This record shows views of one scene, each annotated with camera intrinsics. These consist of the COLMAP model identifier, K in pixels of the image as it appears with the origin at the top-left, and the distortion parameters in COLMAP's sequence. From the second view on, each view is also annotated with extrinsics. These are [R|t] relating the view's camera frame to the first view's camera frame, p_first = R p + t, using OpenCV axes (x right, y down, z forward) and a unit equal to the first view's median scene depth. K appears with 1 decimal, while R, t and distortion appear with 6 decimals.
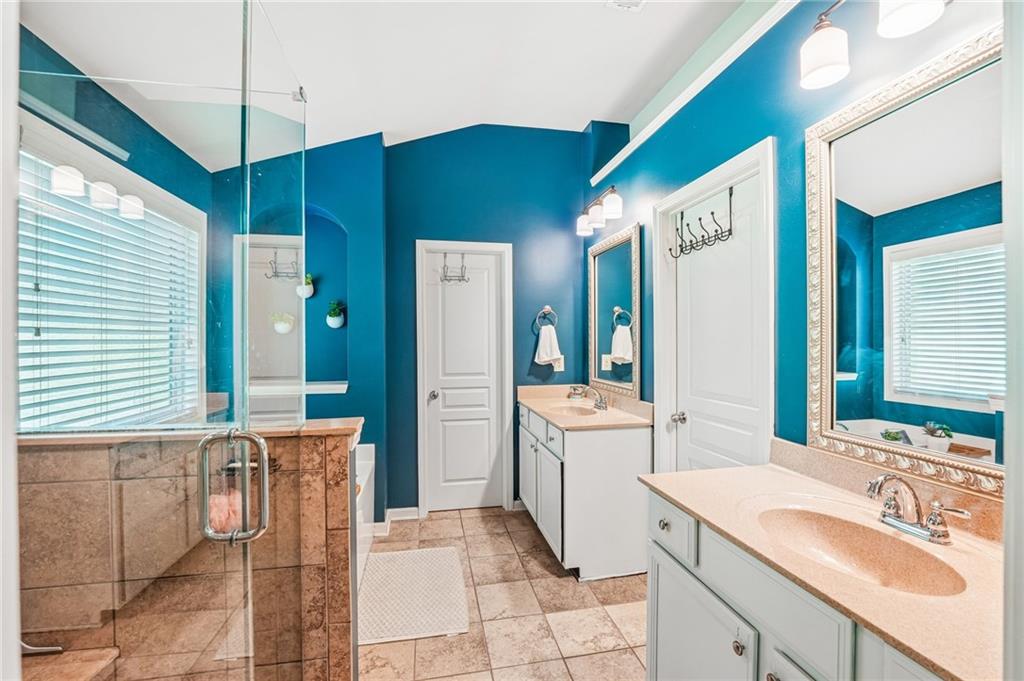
lens RADIAL K [[456.1, 0, 513.3], [0, 456.1, 339.7], [0, 0, 1]] dist [-0.000180, -0.000007]
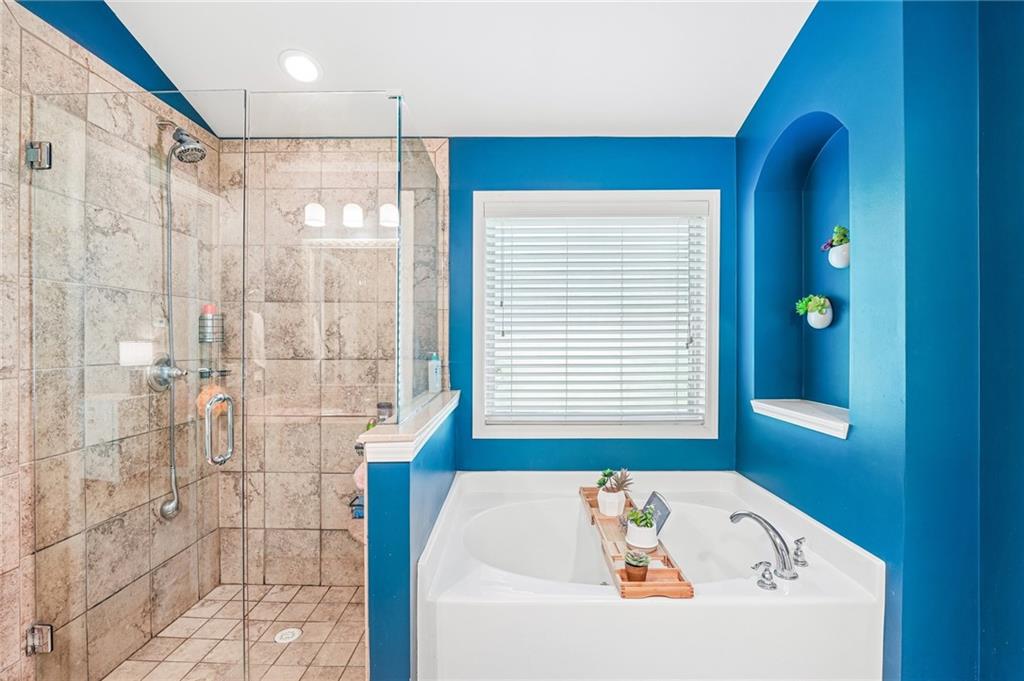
lens RADIAL K [[471.3, 0, 510.8], [0, 471.3, 342.9], [0, 0, 1]] dist [-0.005323, -0.000454]
pose [[-0.190460, 0.004226, -0.981686, 0.460573], [-0.003798, 0.999980, 0.005041, 0.005671], [0.981688, 0.004689, -0.190441, 1.312666]]
